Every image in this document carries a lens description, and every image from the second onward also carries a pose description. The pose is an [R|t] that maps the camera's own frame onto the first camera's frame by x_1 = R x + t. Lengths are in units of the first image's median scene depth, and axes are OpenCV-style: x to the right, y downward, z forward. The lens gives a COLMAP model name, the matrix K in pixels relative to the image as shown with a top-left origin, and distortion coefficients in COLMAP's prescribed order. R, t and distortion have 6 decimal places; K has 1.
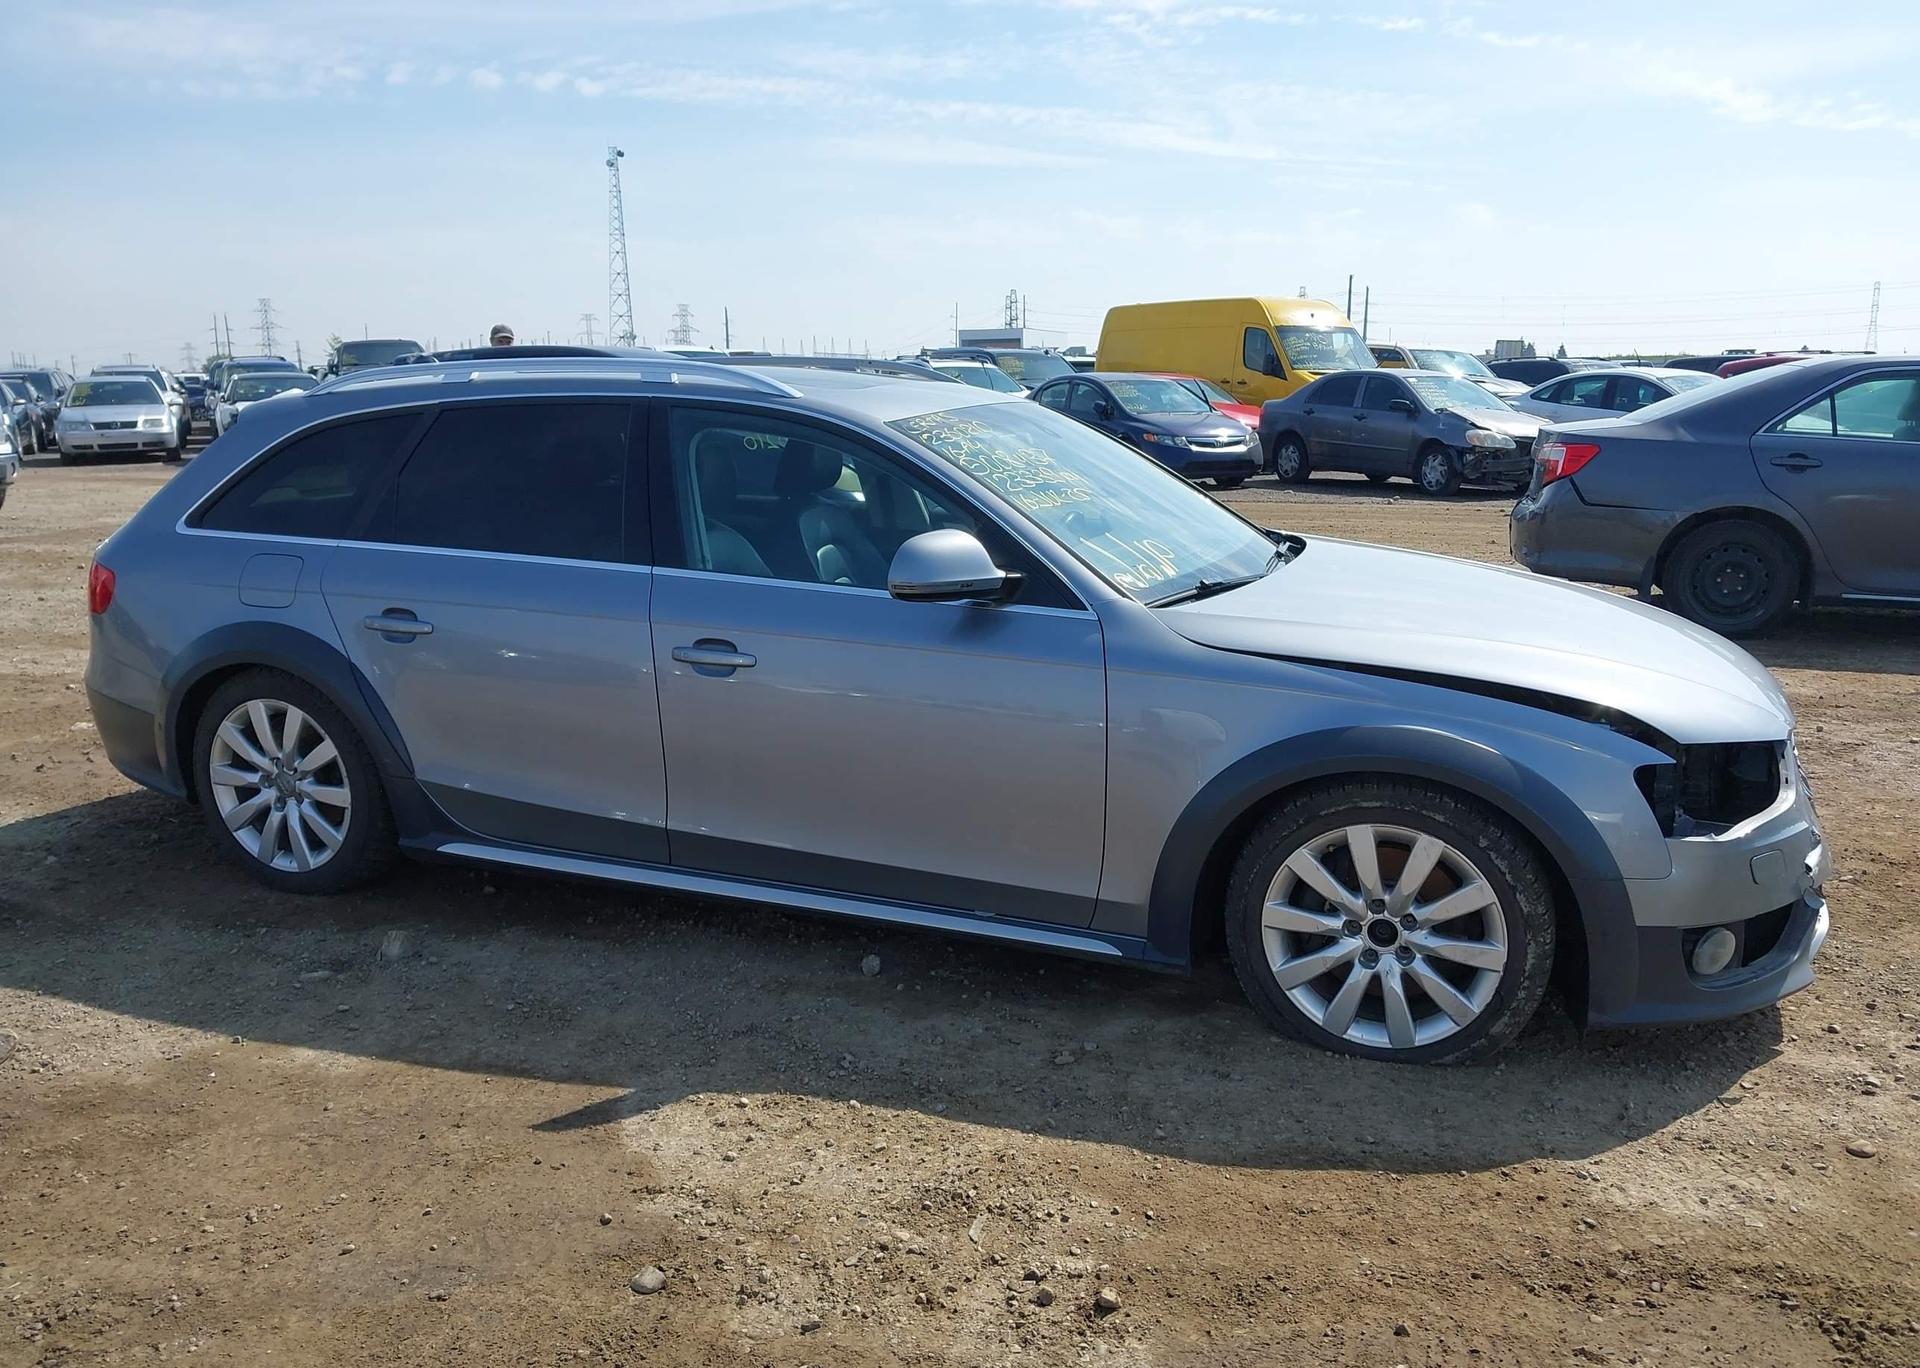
lens RADIAL K [[1519.8, 0, 956.0], [0, 1519.8, 722.8], [0, 0, 1]] dist [0.014450, -0.022670]
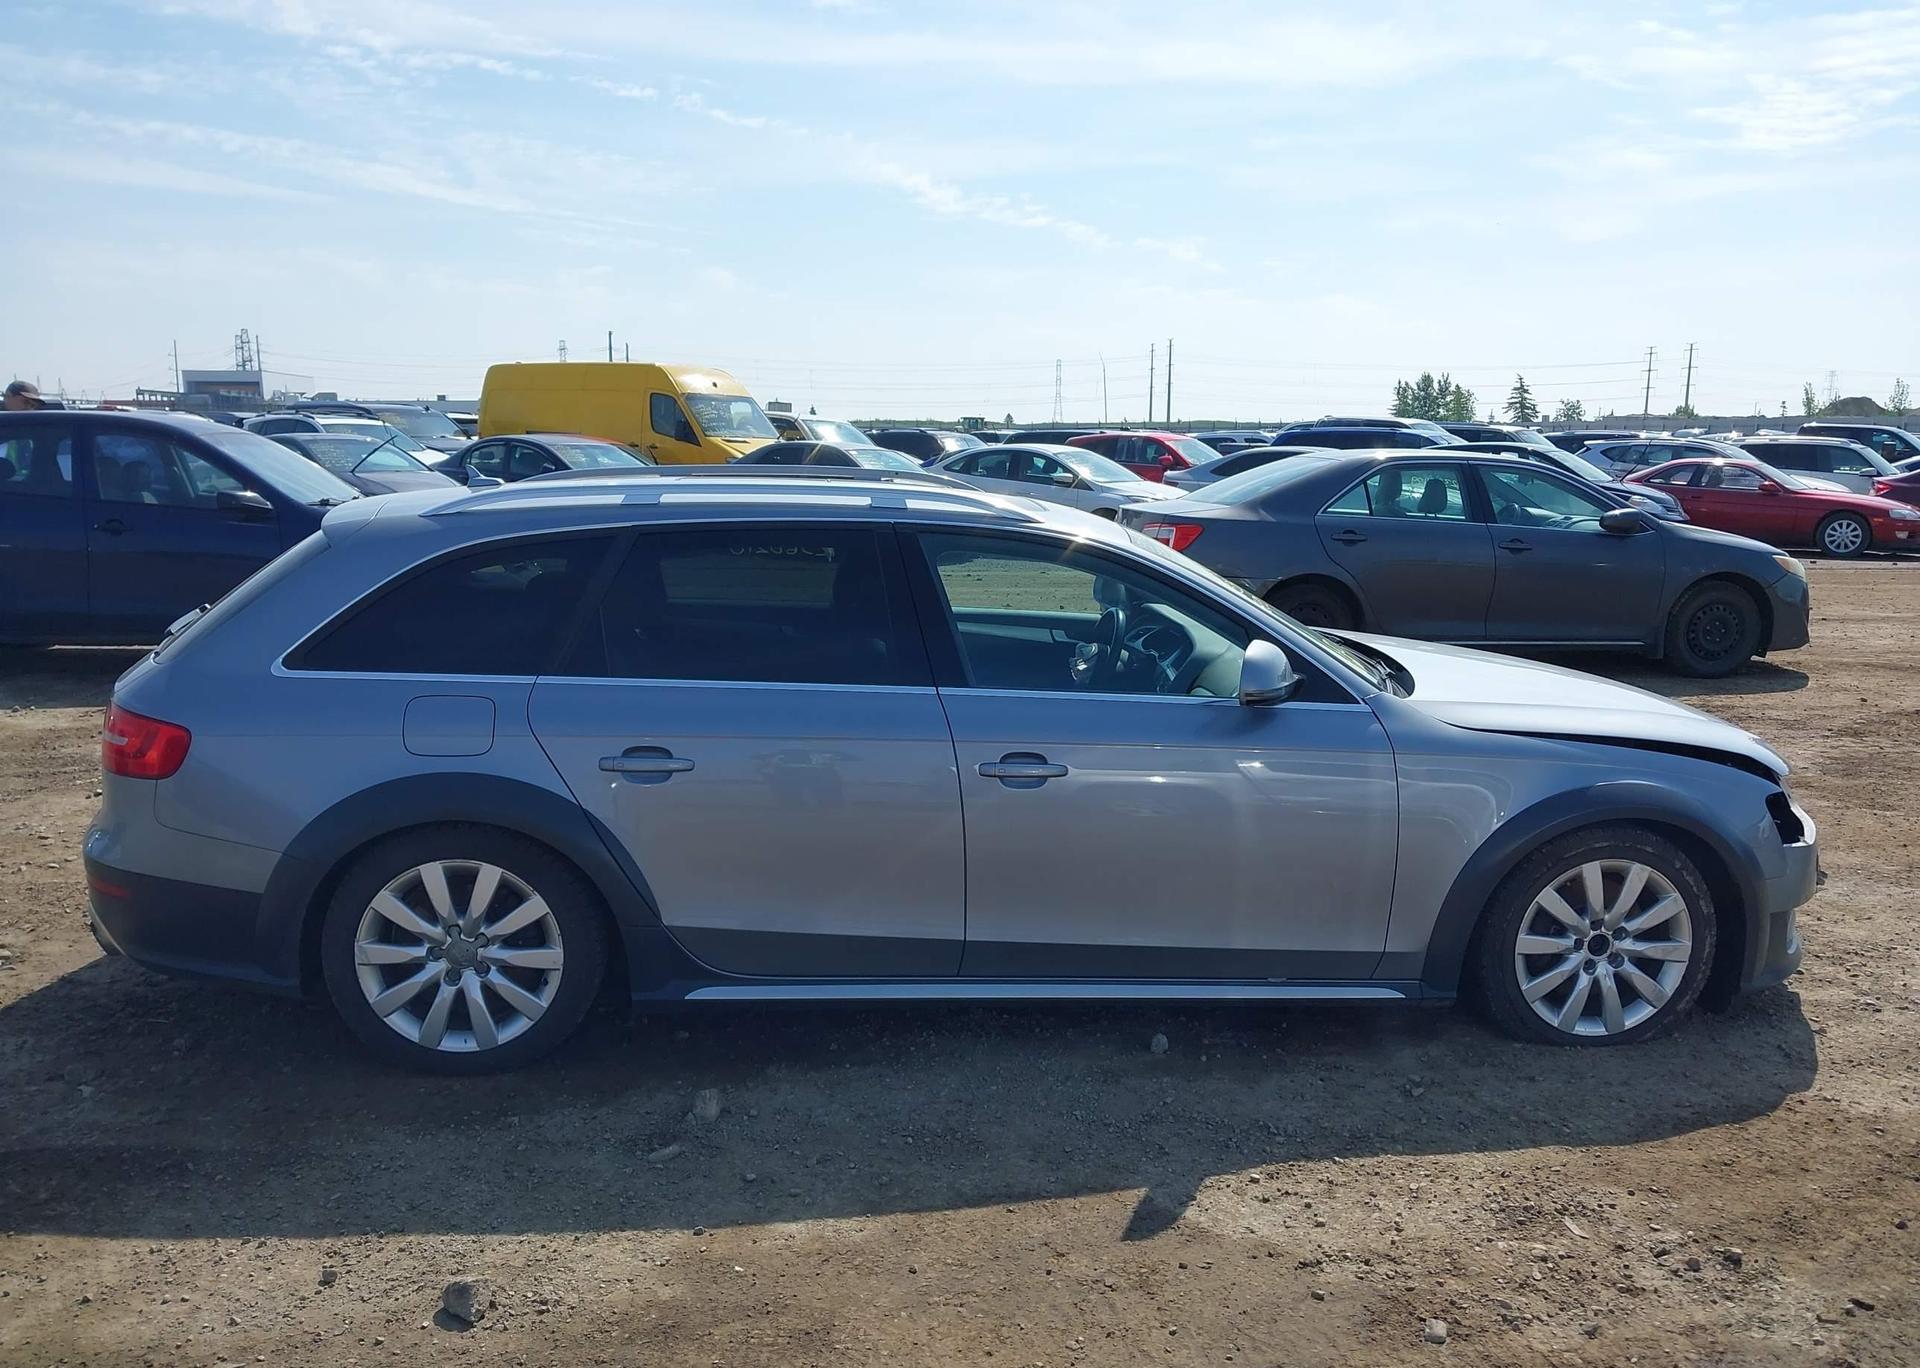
lens RADIAL K [[1519.8, 0, 956.0], [0, 1519.8, 722.8], [0, 0, 1]] dist [0.014450, -0.022670]
pose [[0.891799, -0.069792, 0.447017, -0.704187], [0.084458, 0.996343, -0.012937, -0.070615], [-0.444479, 0.049291, 0.894432, 0.088402]]
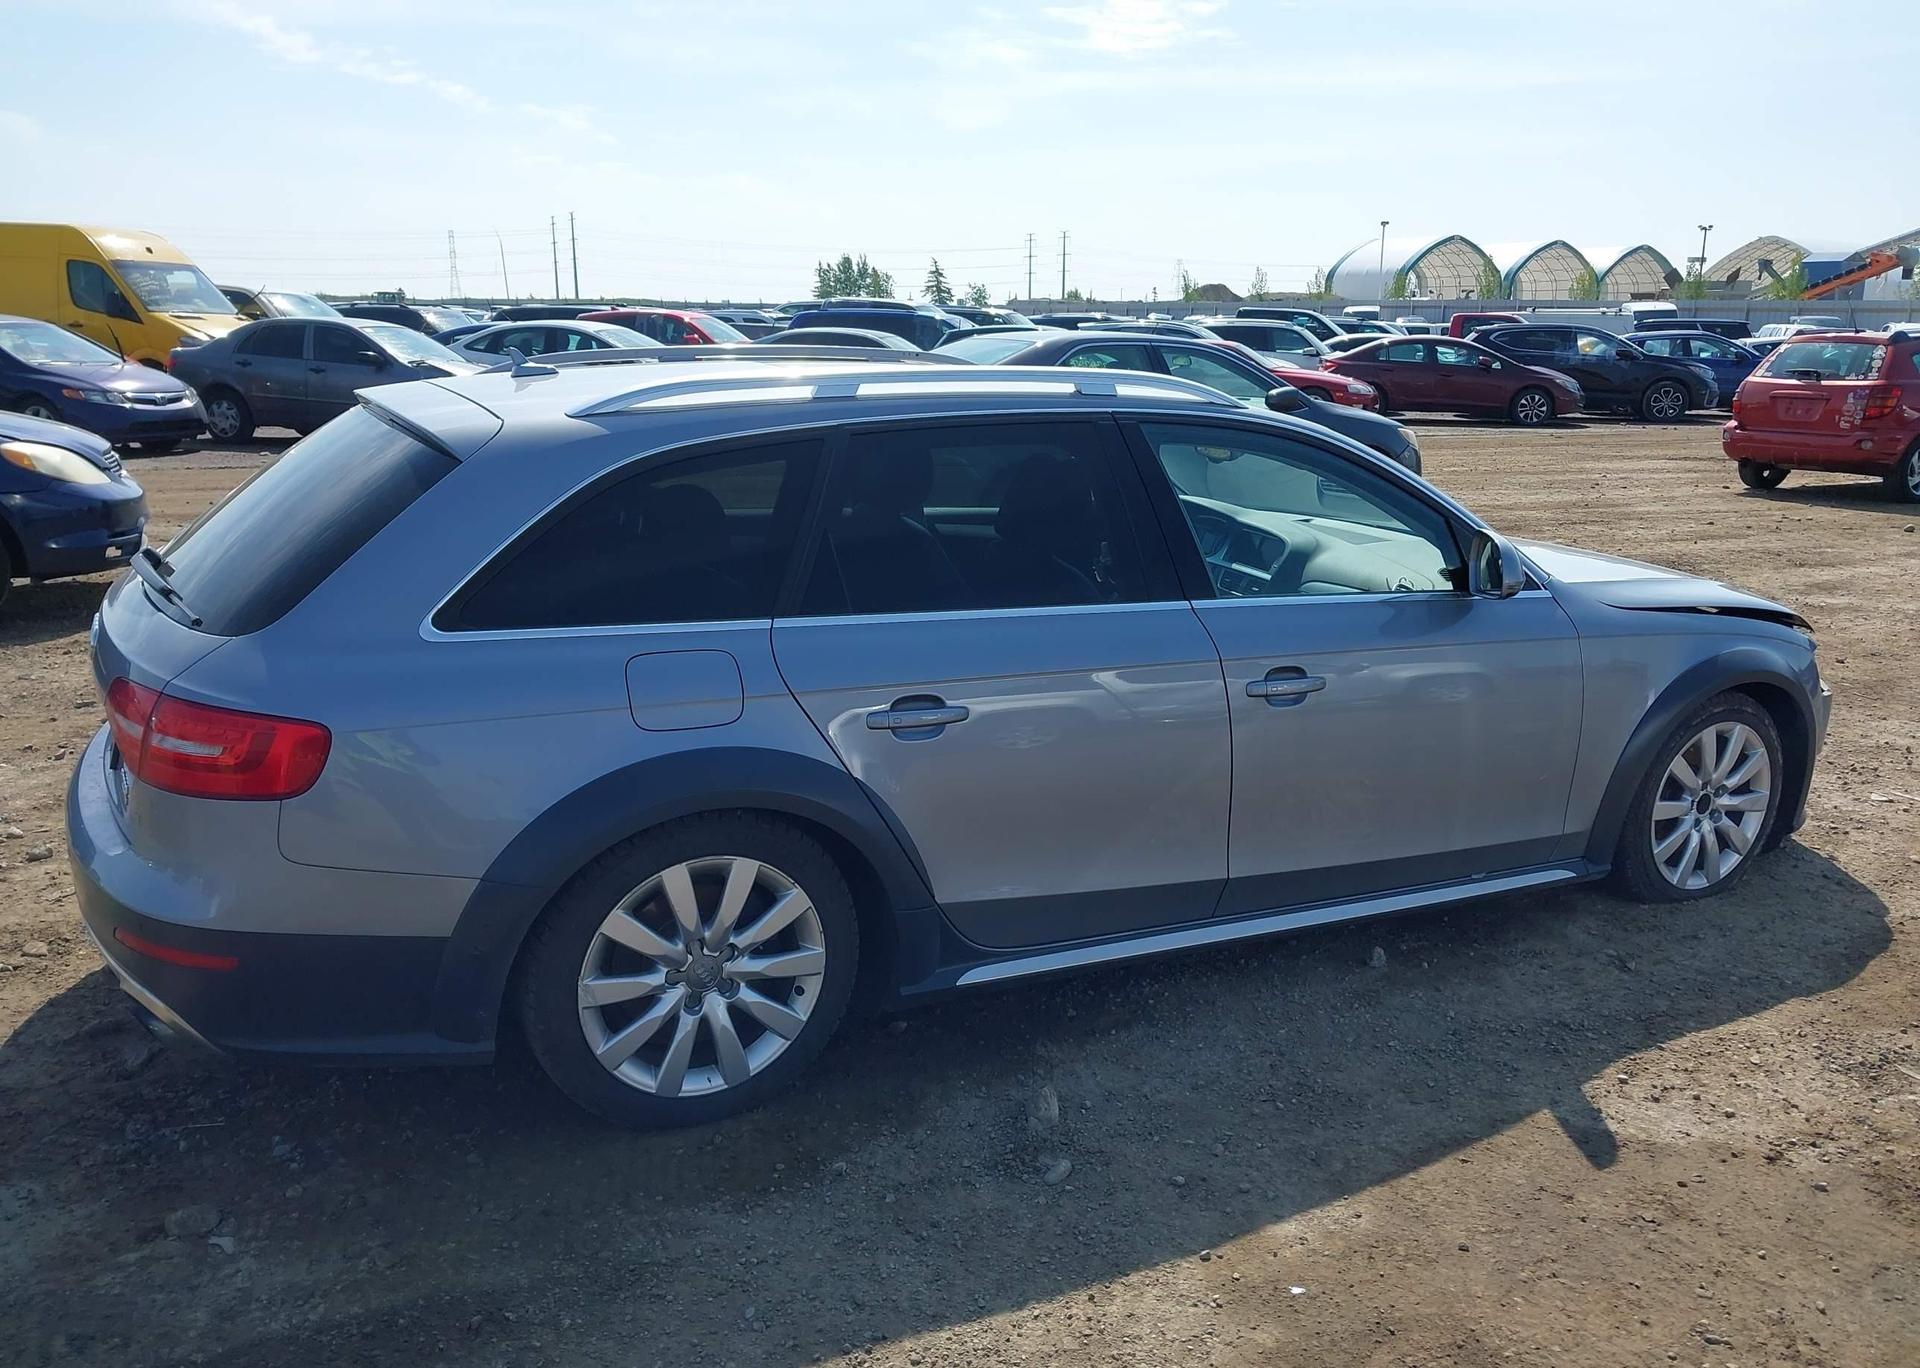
lens RADIAL K [[1519.8, 0, 956.0], [0, 1519.8, 722.8], [0, 0, 1]] dist [0.014450, -0.022670]
pose [[0.661146, -0.175872, 0.729353, -1.054337], [0.146925, 0.983664, 0.104010, -0.158718], [-0.735730, 0.038394, 0.676185, 0.536605]]
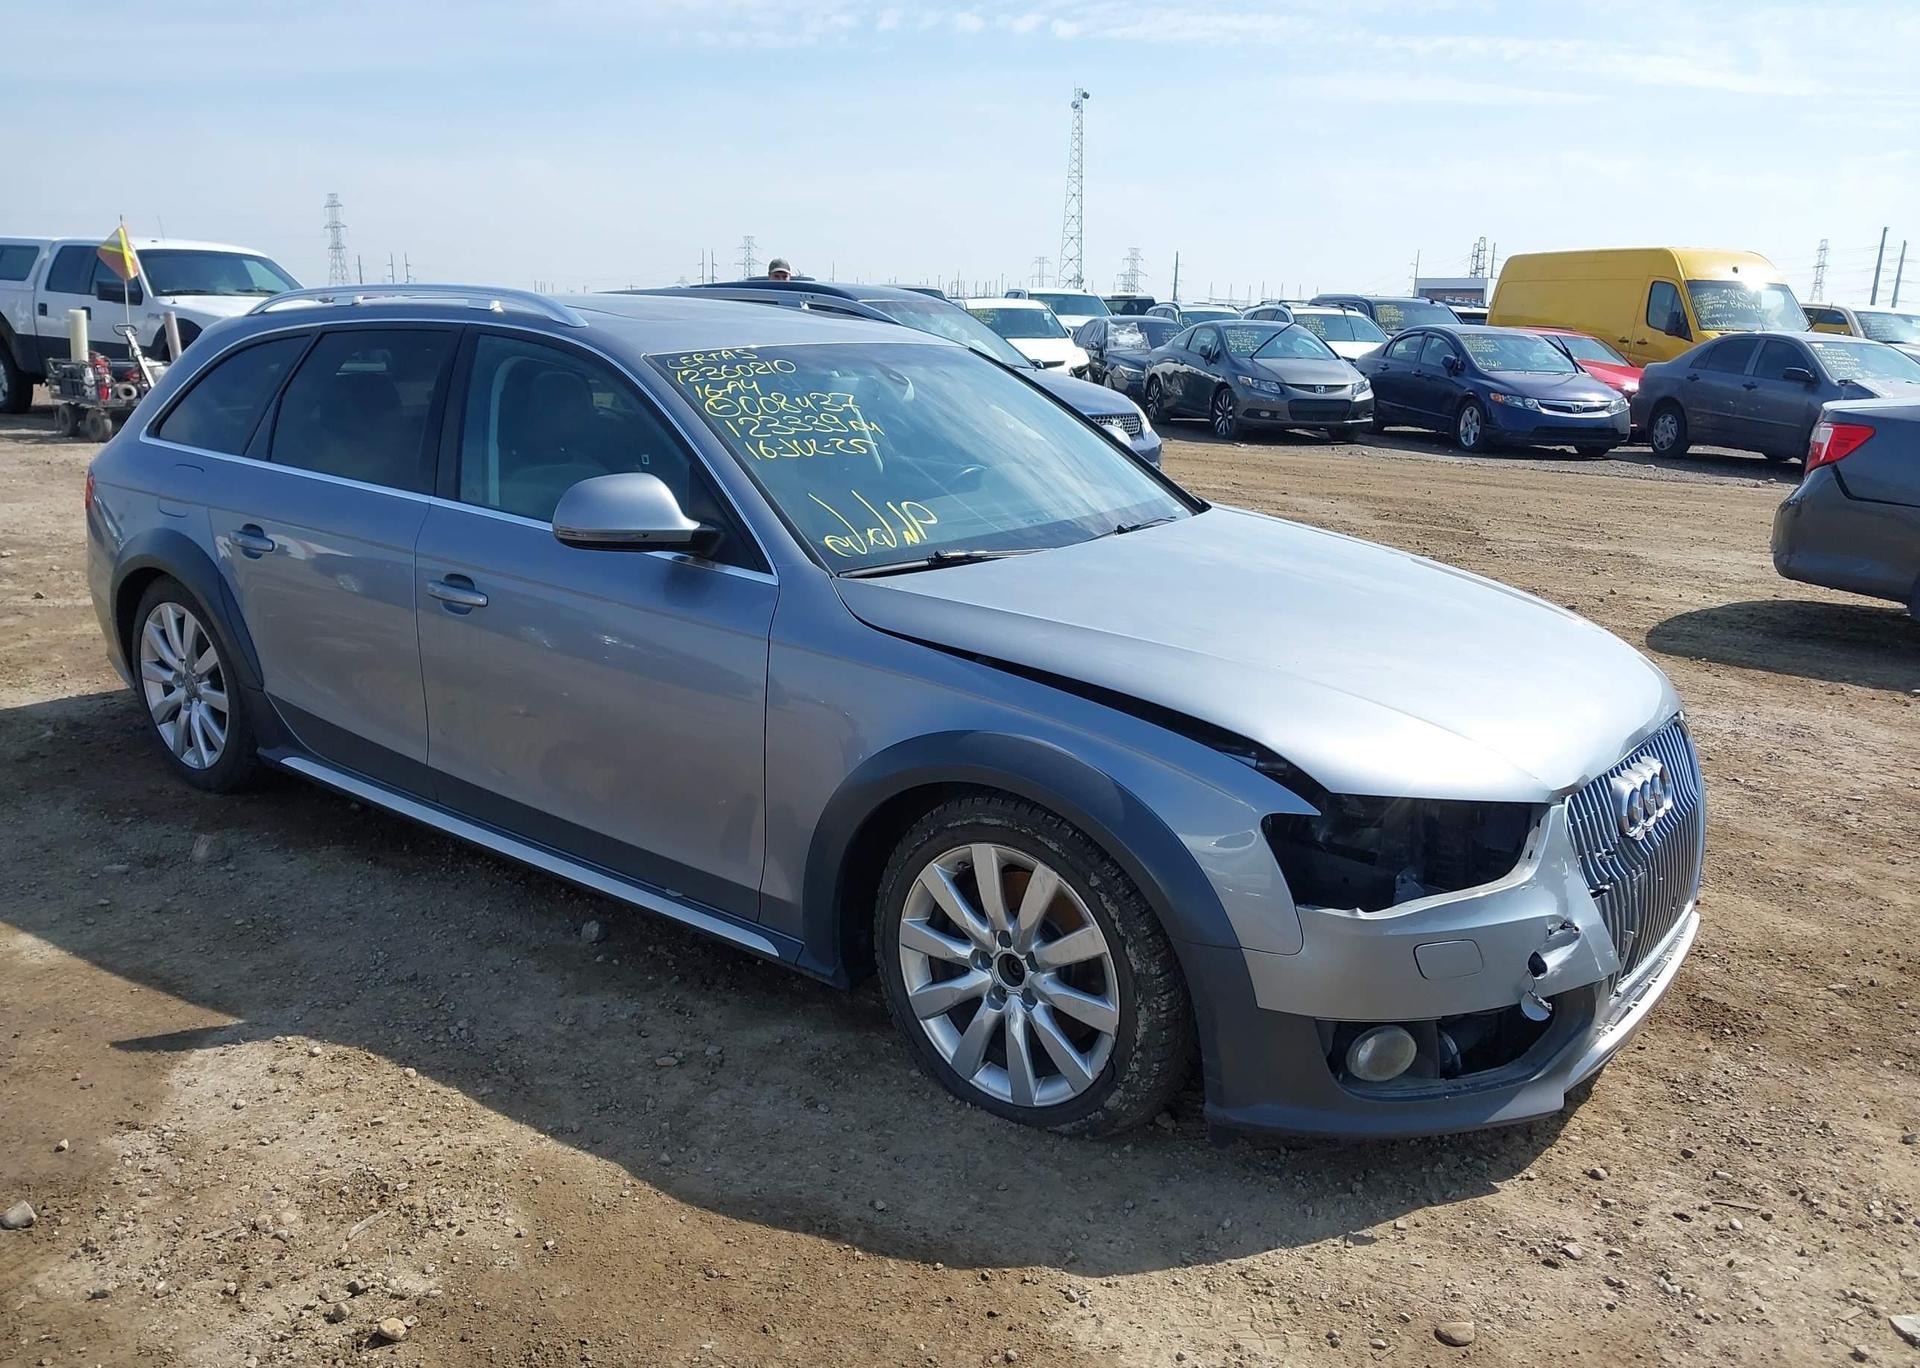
lens RADIAL K [[1519.8, 0, 956.0], [0, 1519.8, 722.8], [0, 0, 1]] dist [0.014450, -0.022670]
pose [[0.959295, 0.098750, -0.264577, 0.433033], [-0.089807, 0.994909, 0.045720, -0.036379], [0.267745, -0.020098, 0.963280, 0.153956]]
